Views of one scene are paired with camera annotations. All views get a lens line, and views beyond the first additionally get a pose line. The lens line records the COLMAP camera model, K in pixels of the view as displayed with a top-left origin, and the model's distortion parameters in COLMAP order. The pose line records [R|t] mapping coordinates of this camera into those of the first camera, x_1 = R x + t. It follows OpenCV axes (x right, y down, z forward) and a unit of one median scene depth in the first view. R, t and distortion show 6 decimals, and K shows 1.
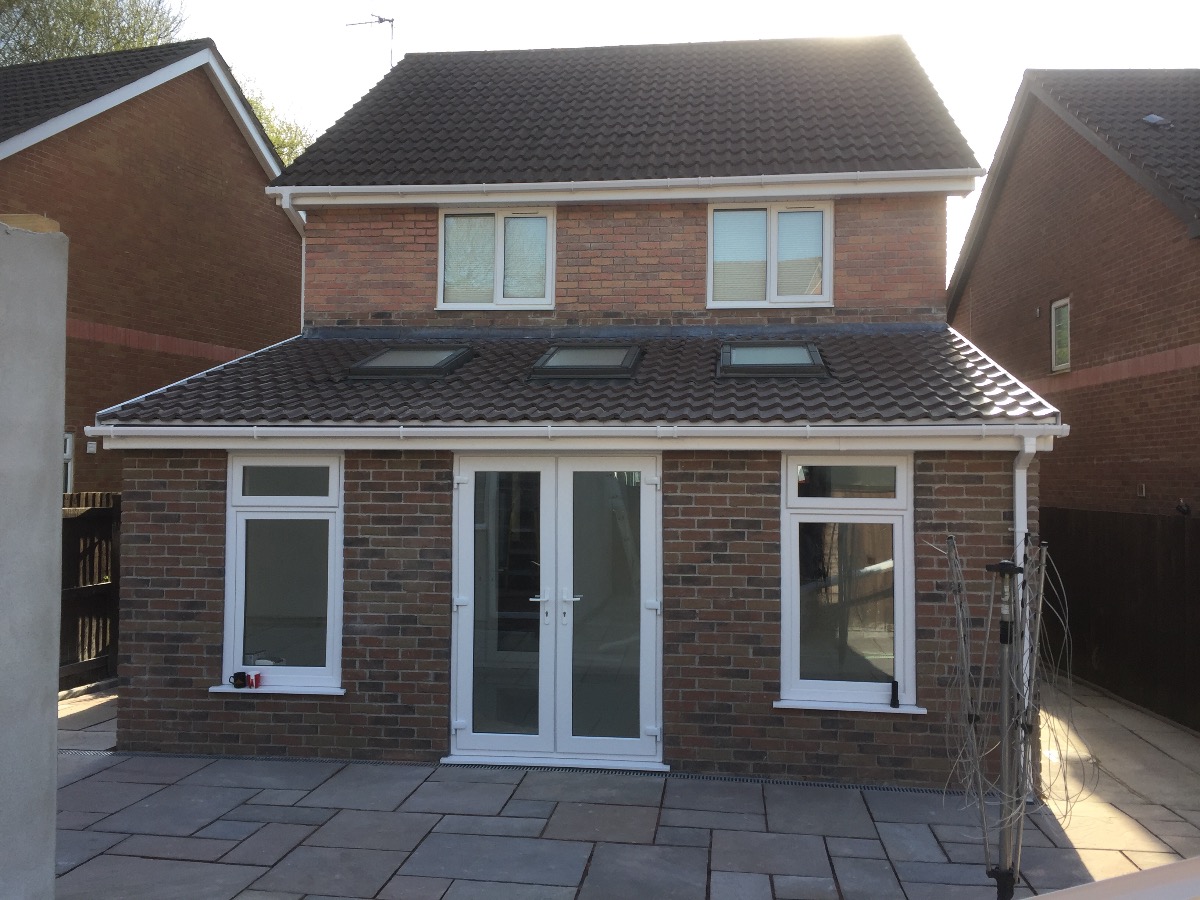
lens RADIAL K [[1029.7, 0, 598.3], [0, 1029.7, 429.5], [0, 0, 1]] dist [0.087115, -0.116096]
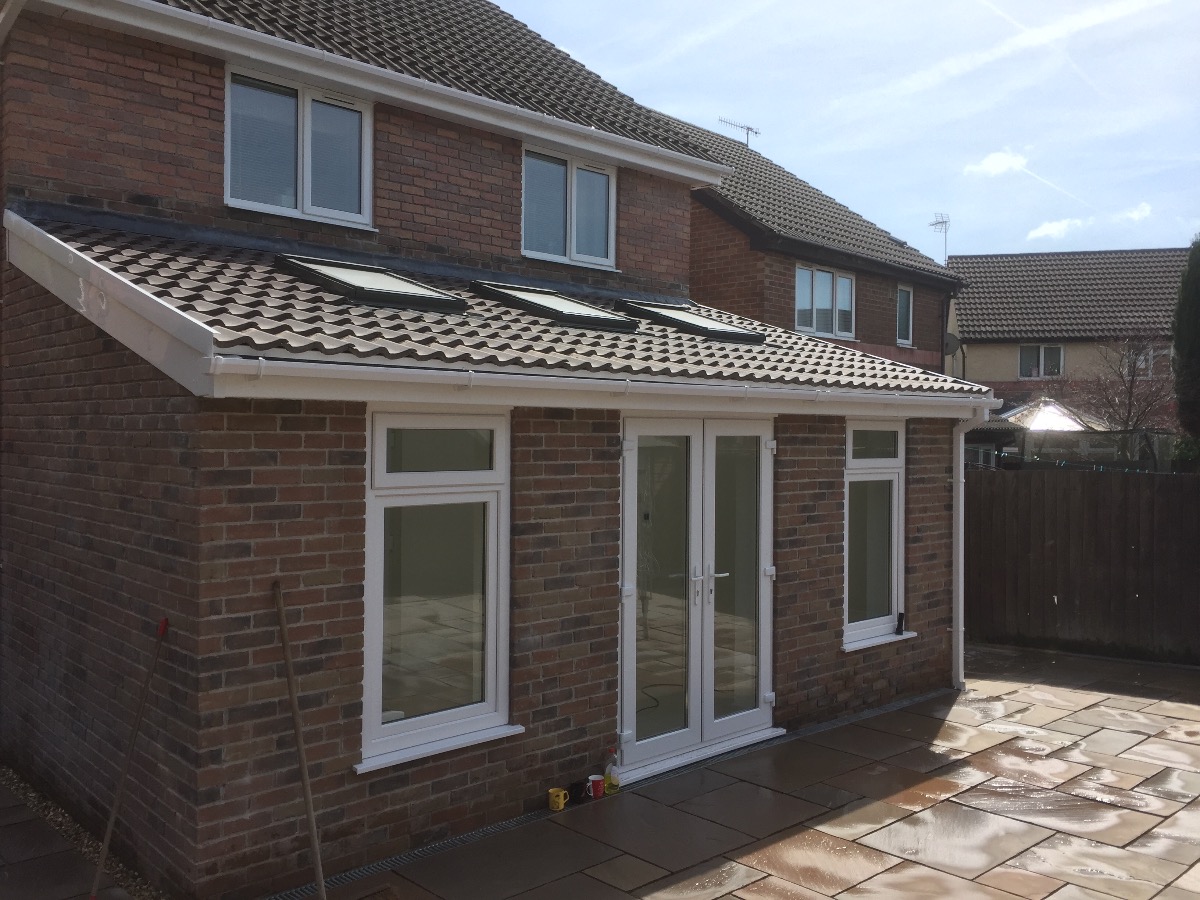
lens RADIAL K [[1029.7, 0, 598.0], [0, 1029.7, 436.9], [0, 0, 1]] dist [0.087115, -0.116096]
pose [[0.644121, -0.003629, 0.764915, -0.759936], [-0.033425, 0.998900, 0.032885, 0.014809], [-0.764193, -0.046749, 0.643291, 0.470629]]
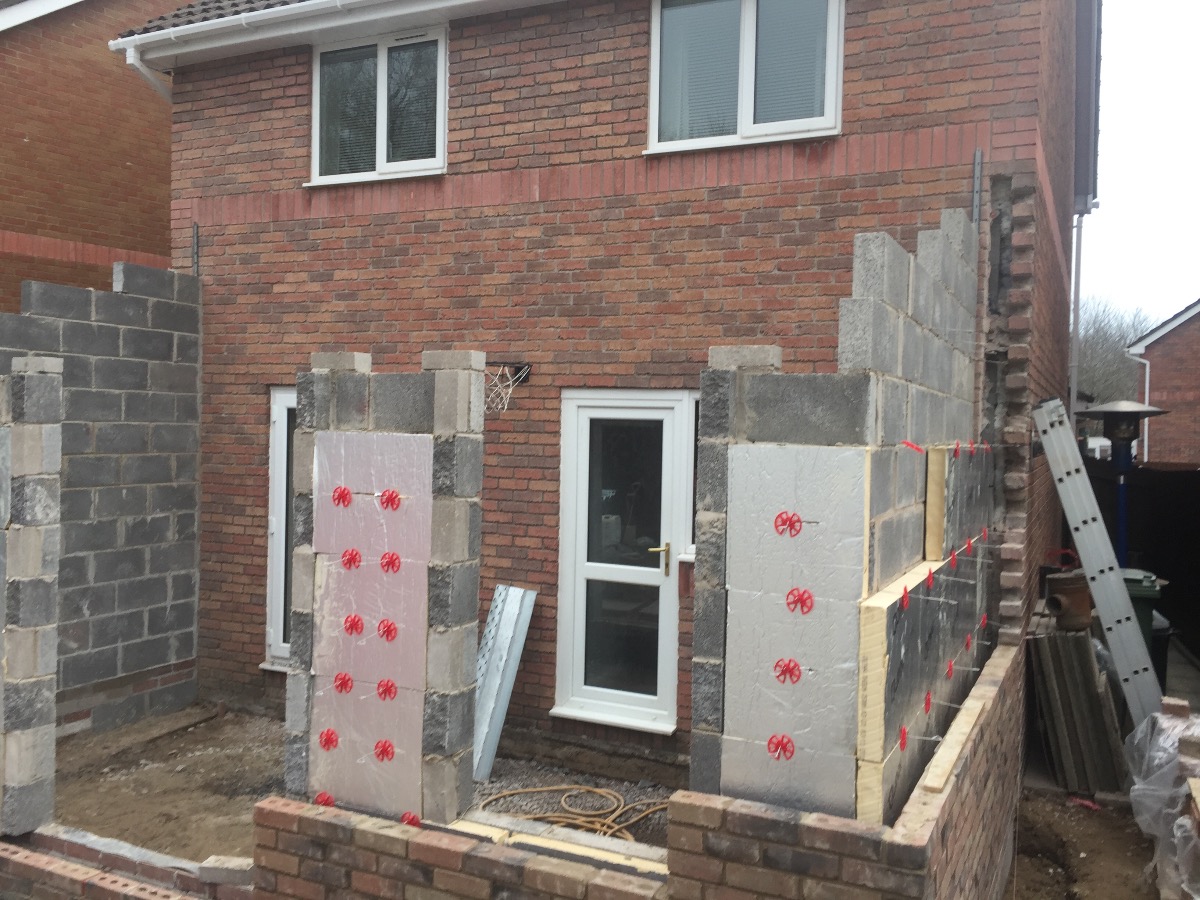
lens RADIAL K [[1029.7, 0, 598.9], [0, 1029.7, 431.8], [0, 0, 1]] dist [0.087115, -0.116096]
pose [[0.944265, 0.013200, -0.328922, 0.394015], [0.000389, 0.999150, 0.041213, 0.037599], [0.329187, -0.039044, 0.943457, 0.518575]]
